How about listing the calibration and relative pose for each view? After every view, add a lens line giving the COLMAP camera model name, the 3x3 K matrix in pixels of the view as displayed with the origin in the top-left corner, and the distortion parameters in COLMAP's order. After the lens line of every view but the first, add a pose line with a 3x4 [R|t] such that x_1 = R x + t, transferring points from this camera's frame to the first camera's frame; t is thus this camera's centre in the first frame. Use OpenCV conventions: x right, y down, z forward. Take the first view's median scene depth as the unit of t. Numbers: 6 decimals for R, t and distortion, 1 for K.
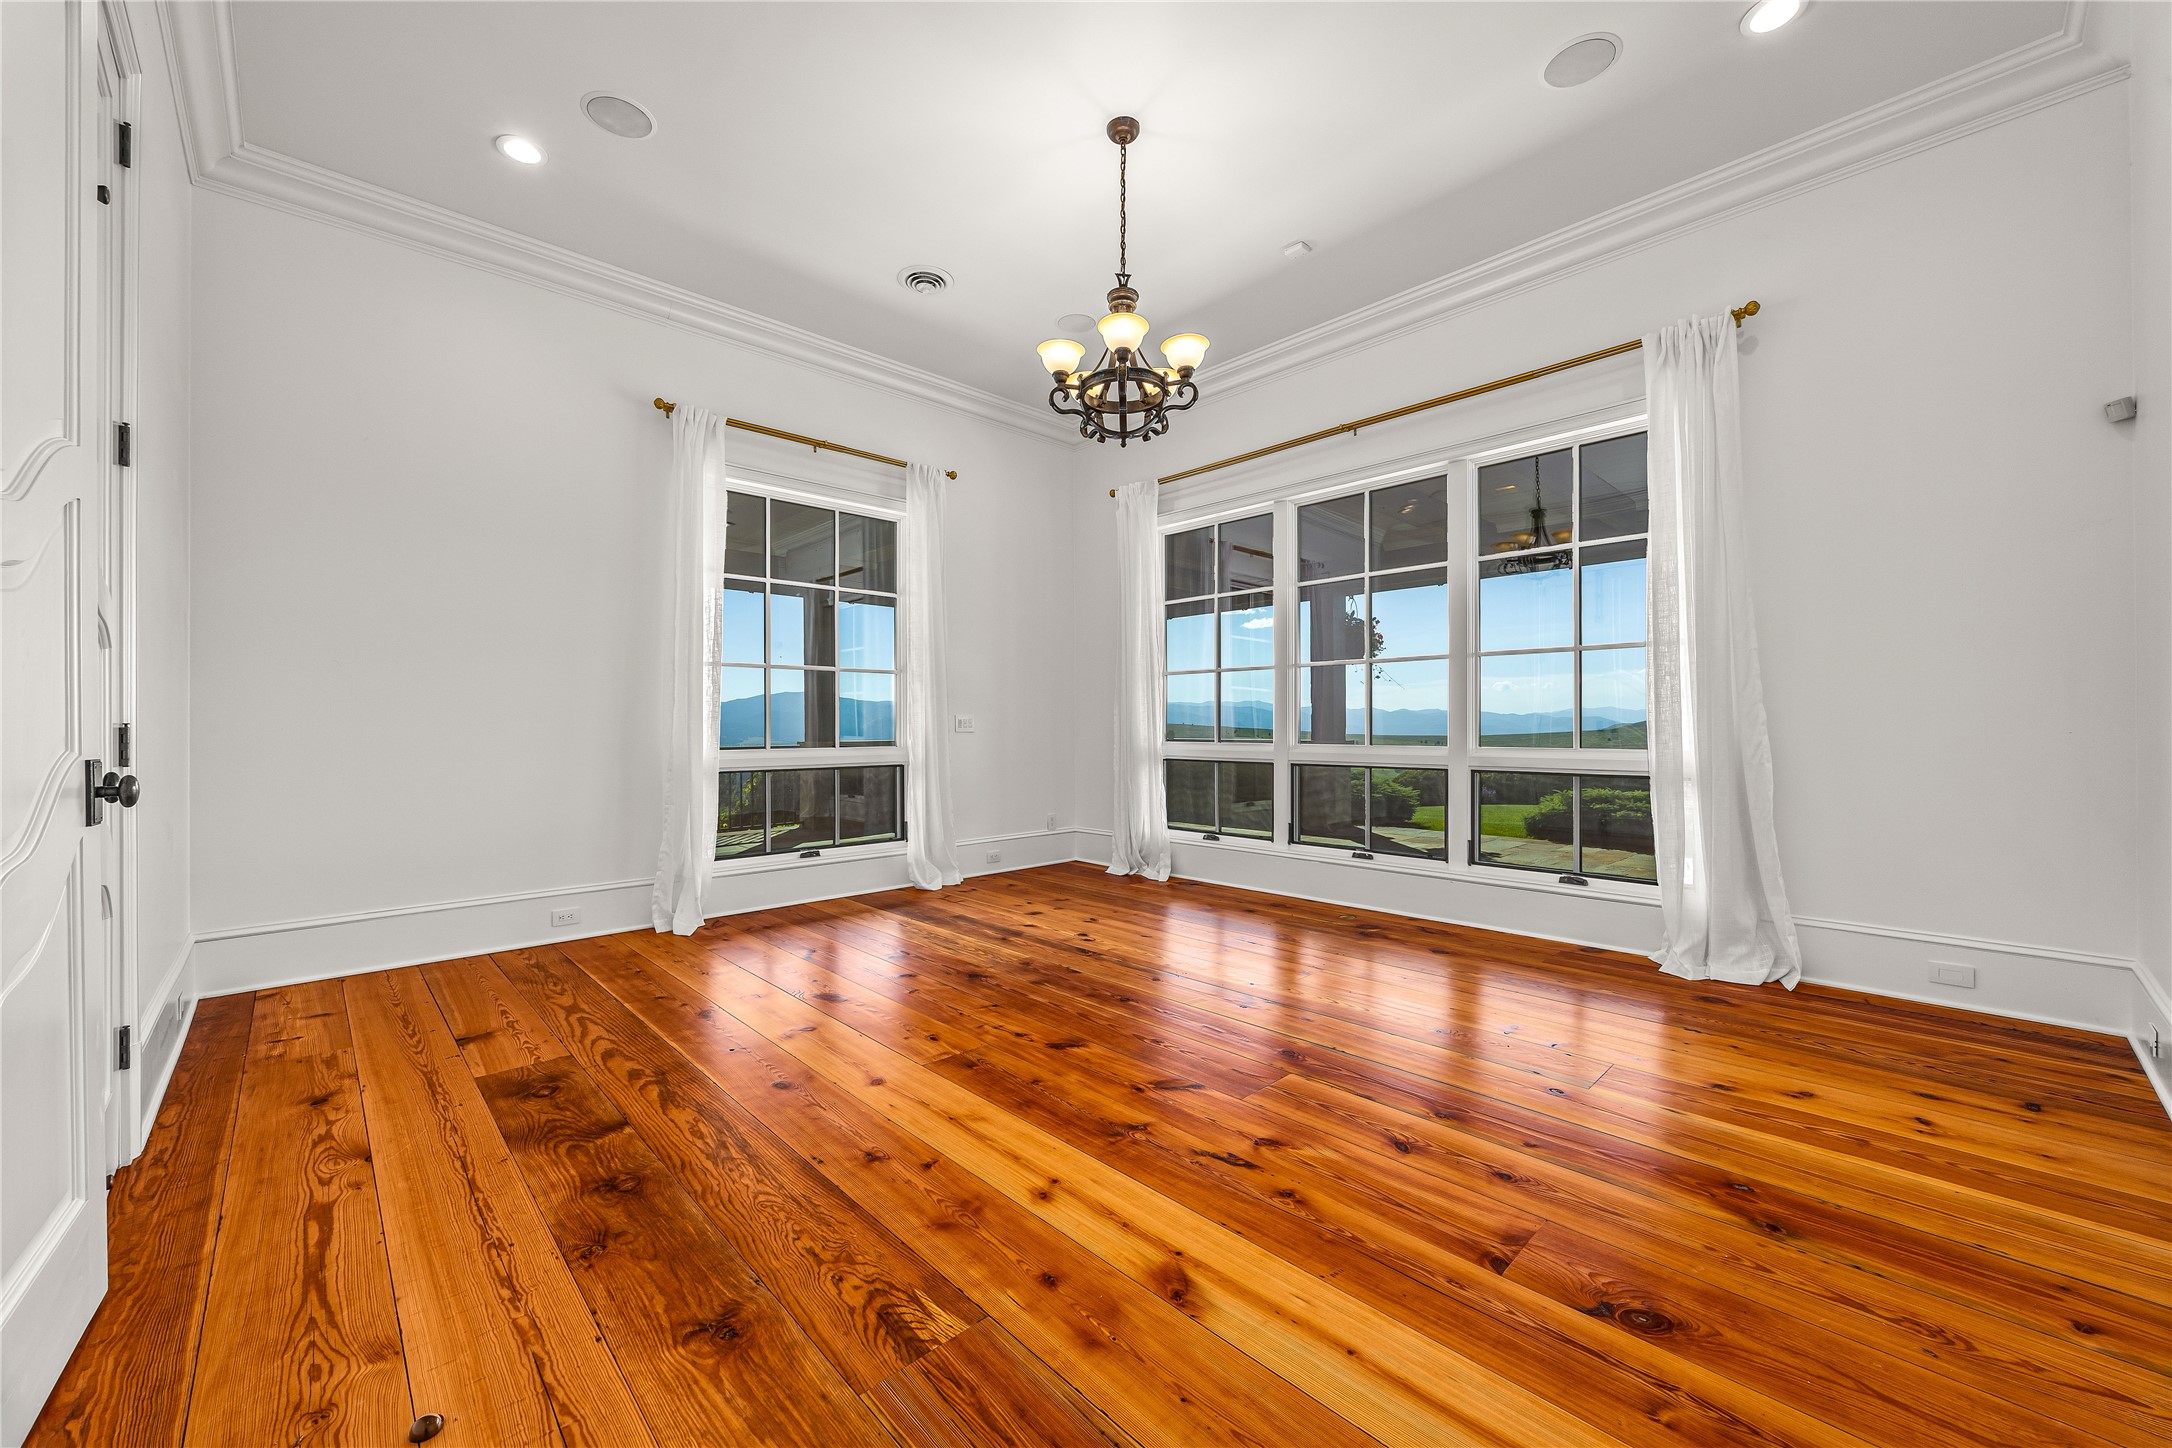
lens RADIAL K [[843.9, 0, 1089.1], [0, 843.9, 721.6], [0, 0, 1]] dist [-0.001895, -0.000259]
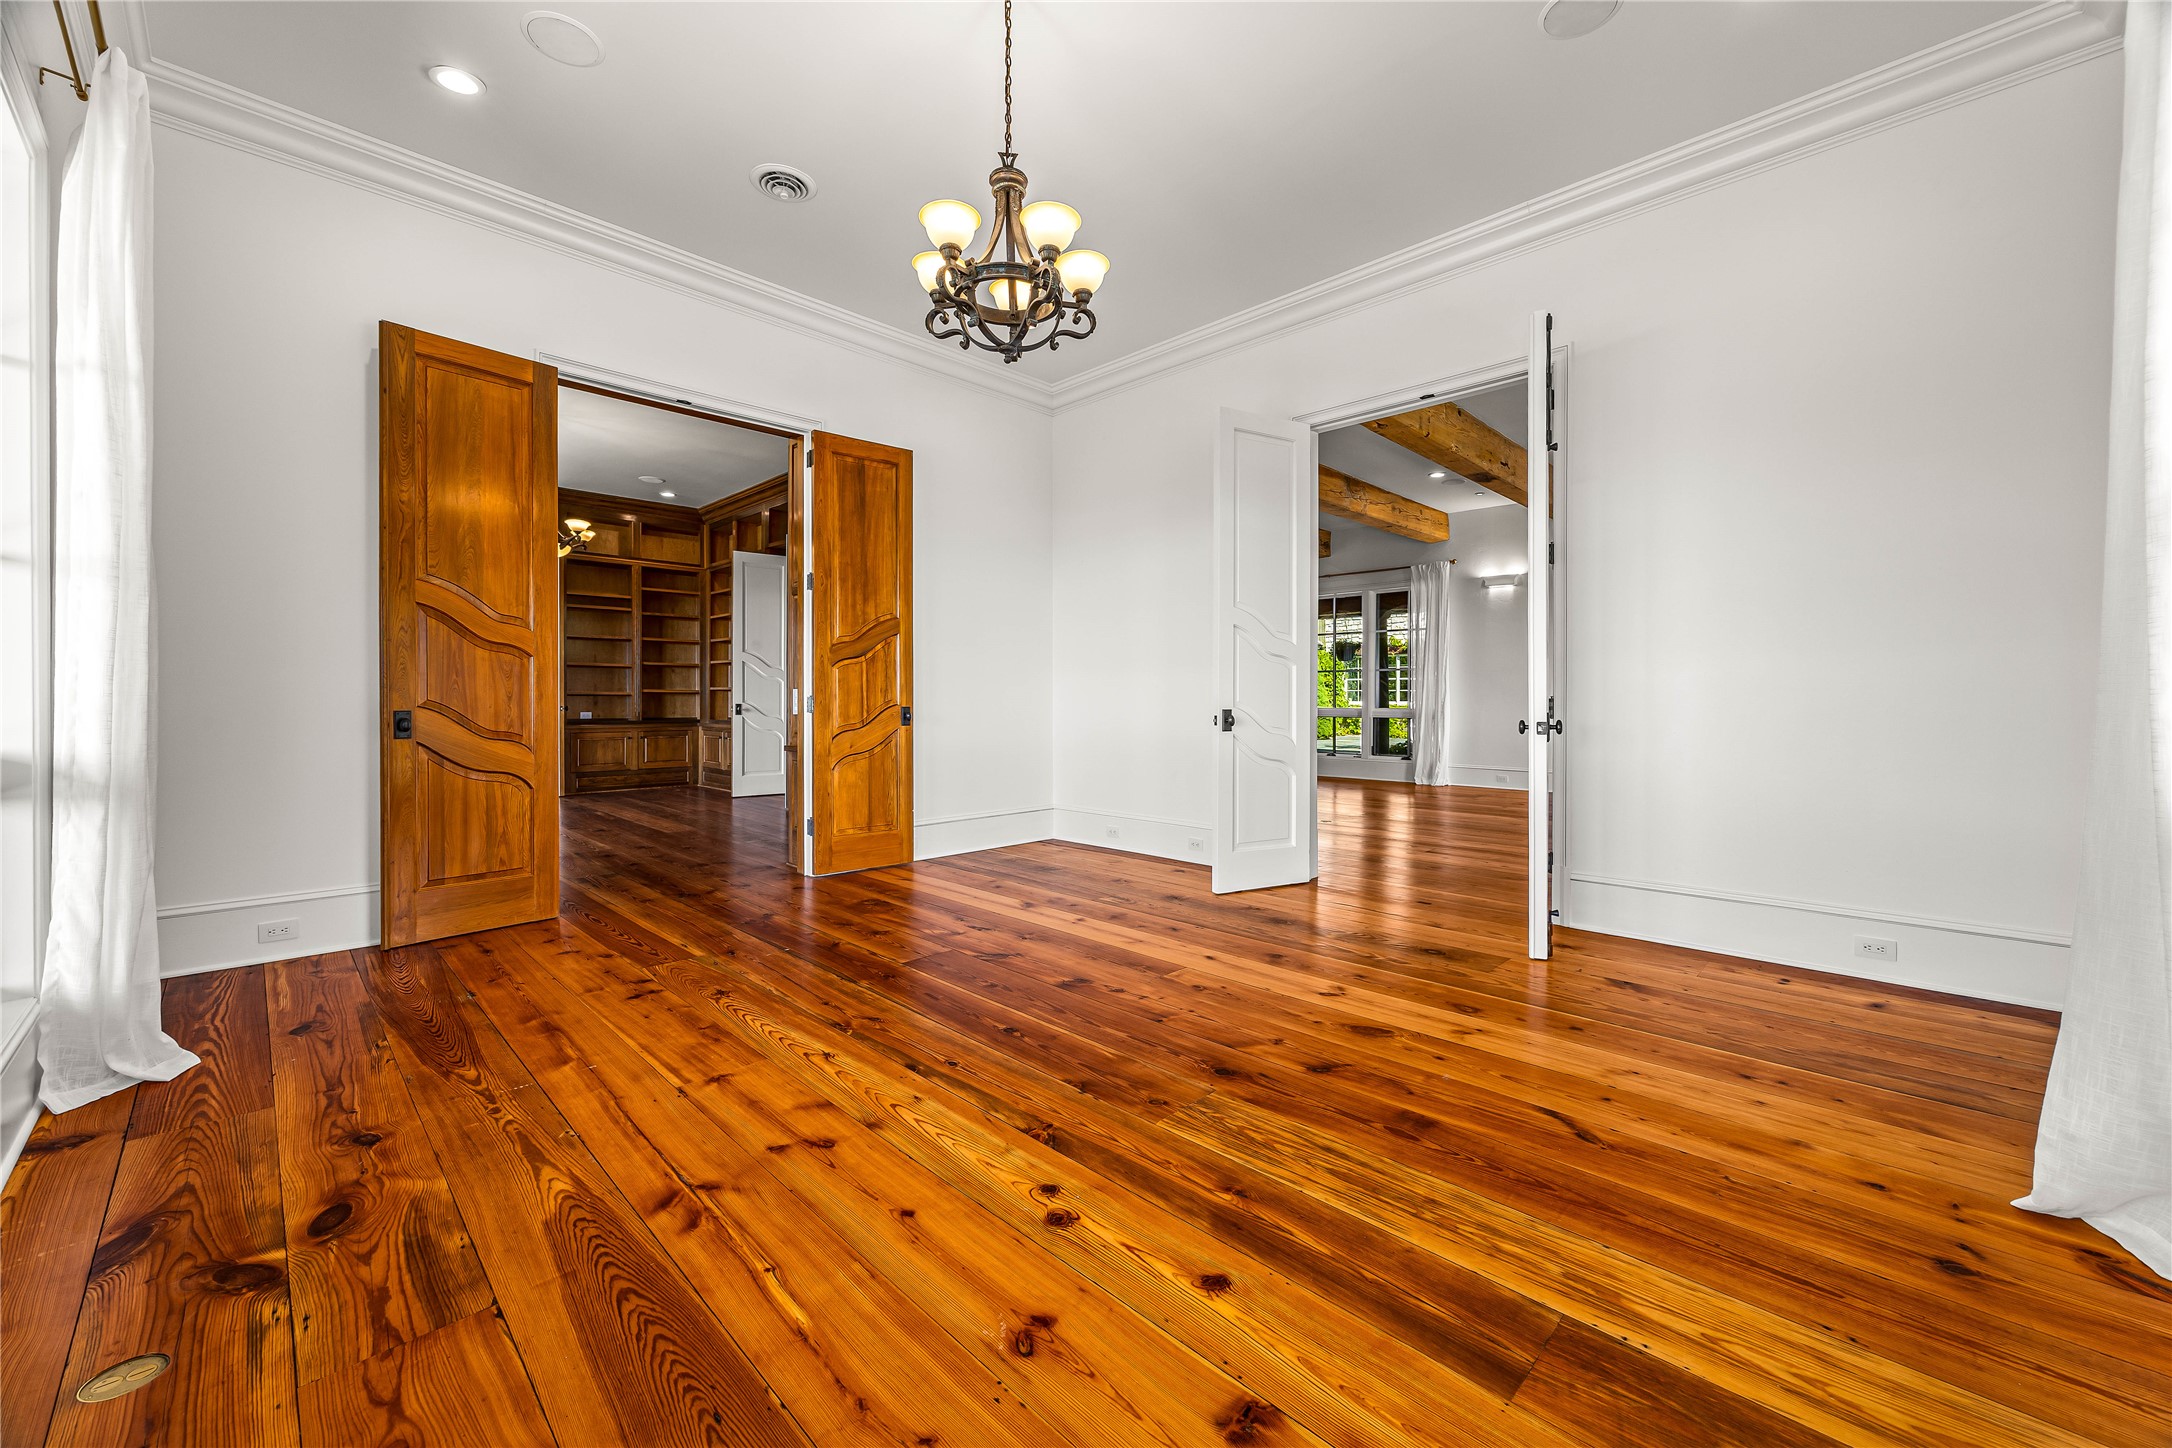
lens RADIAL K [[843.9, 0, 1088.4], [0, 843.9, 707.1], [0, 0, 1]] dist [-0.001895, -0.000259]
pose [[-0.999667, 0.004026, -0.025480, -0.019636], [0.003900, 0.999980, 0.005008, 0.011047], [0.025500, 0.004907, -0.999663, 2.289700]]
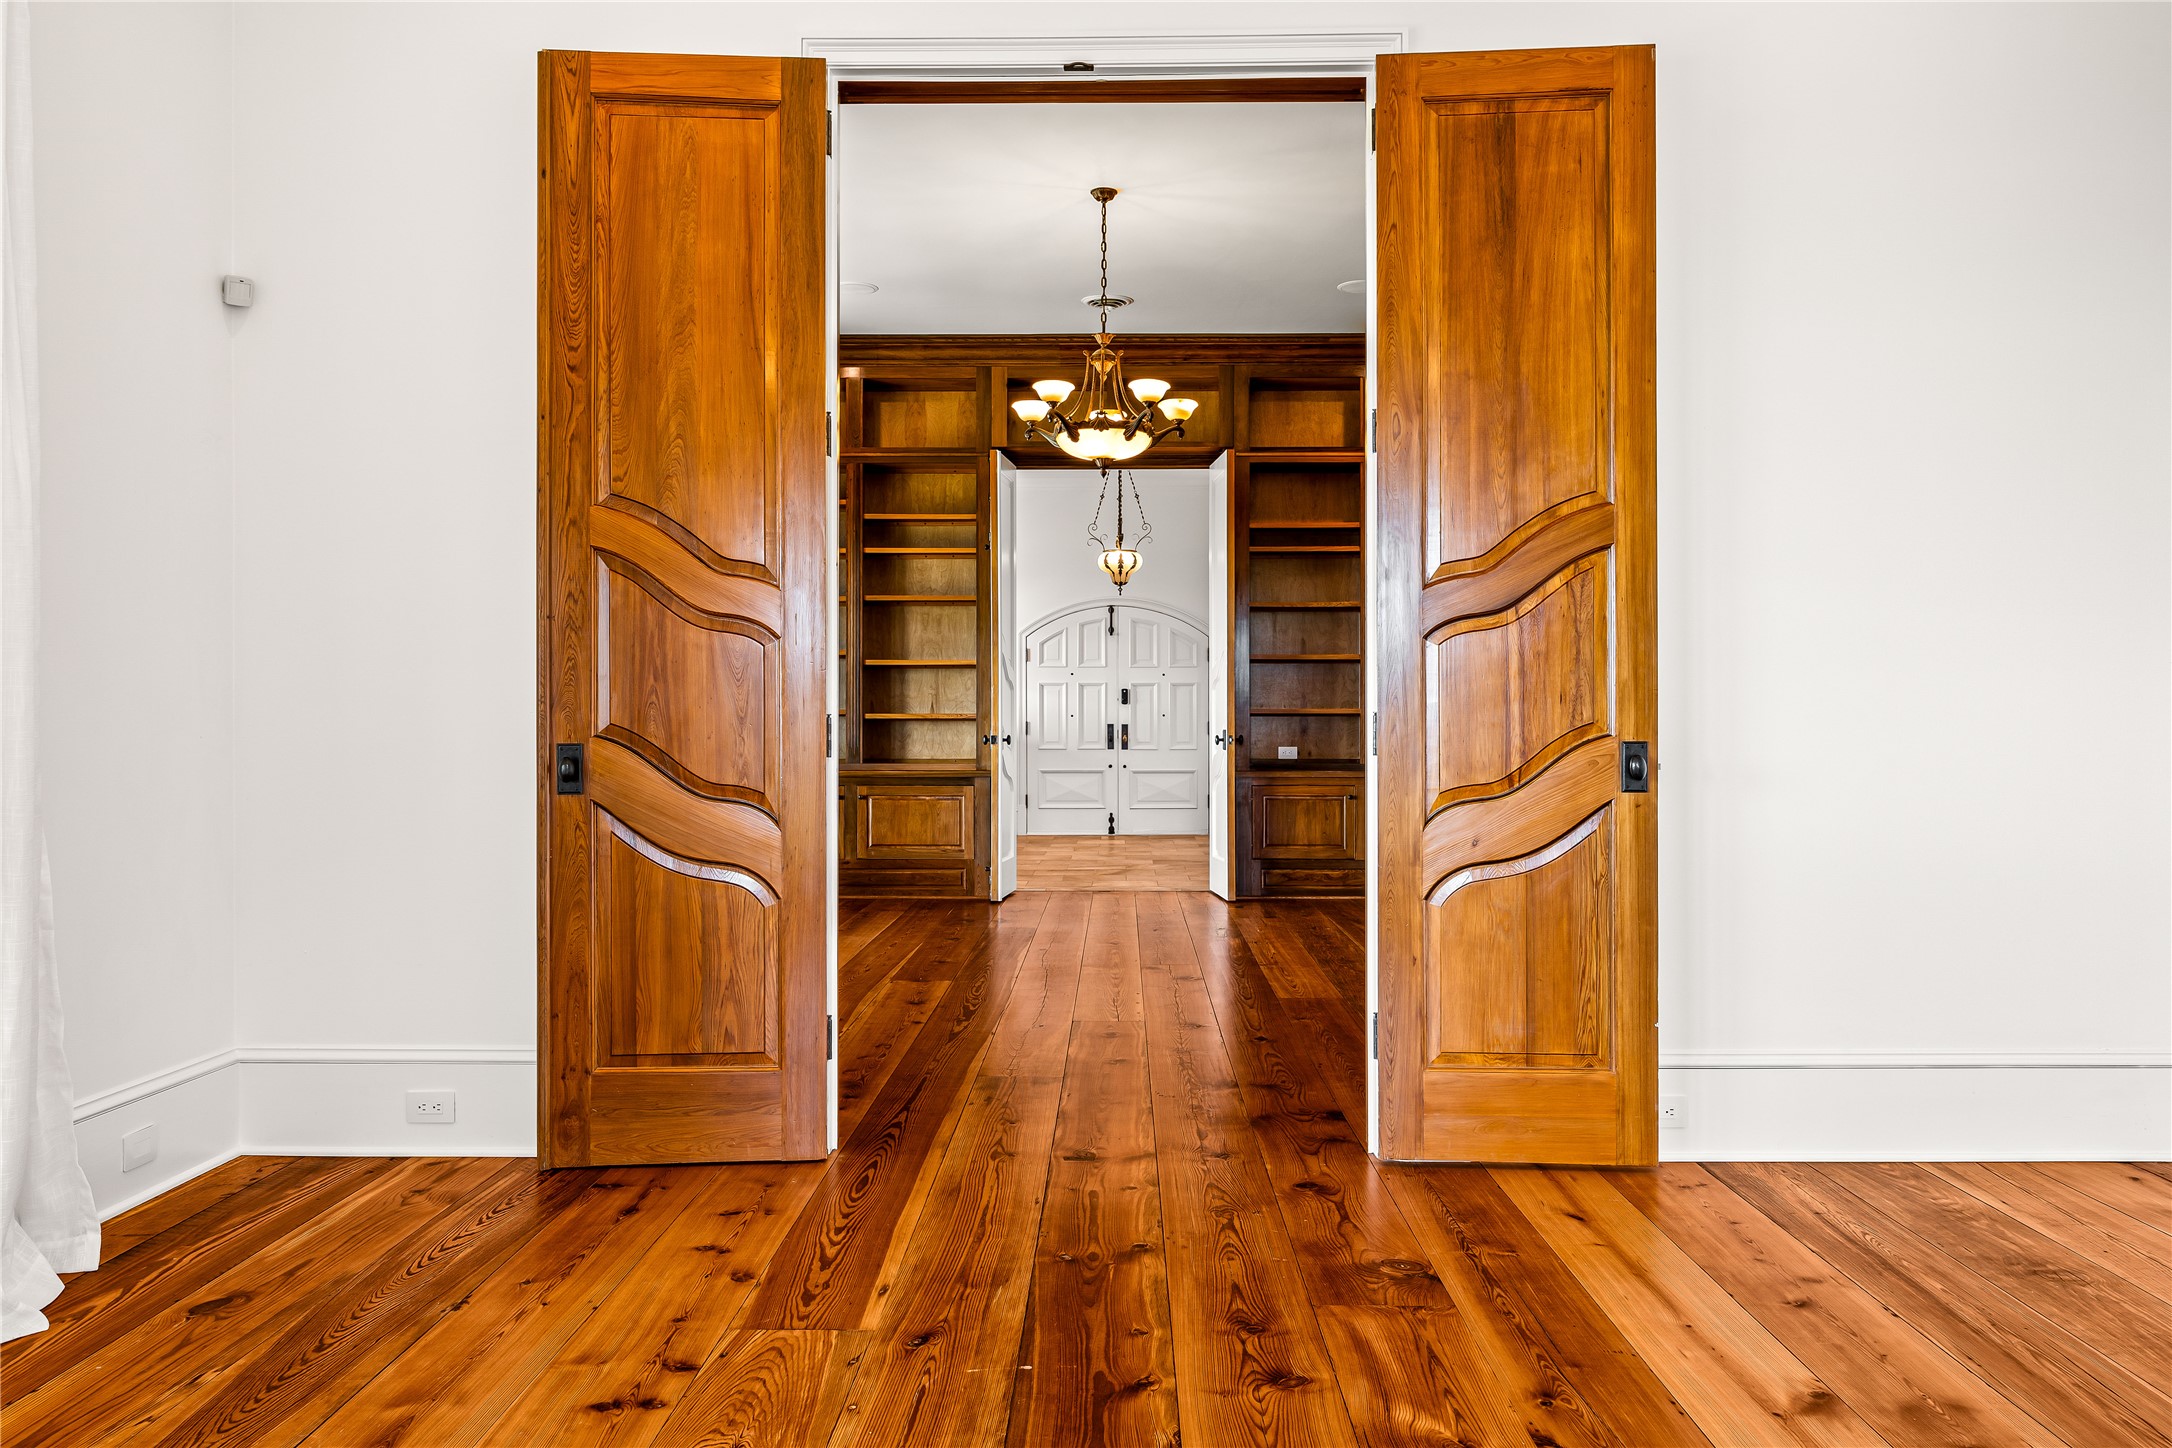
lens RADIAL K [[1660.7, 0, 1091.7], [0, 1660.7, 724.9], [0, 0, 1]] dist [-0.010537, 0.005049]
pose [[-0.714040, 0.004842, 0.700088, -0.324729], [0.001658, 0.999985, -0.005225, 0.011317], [-0.700103, -0.002570, -0.714037, 1.626263]]
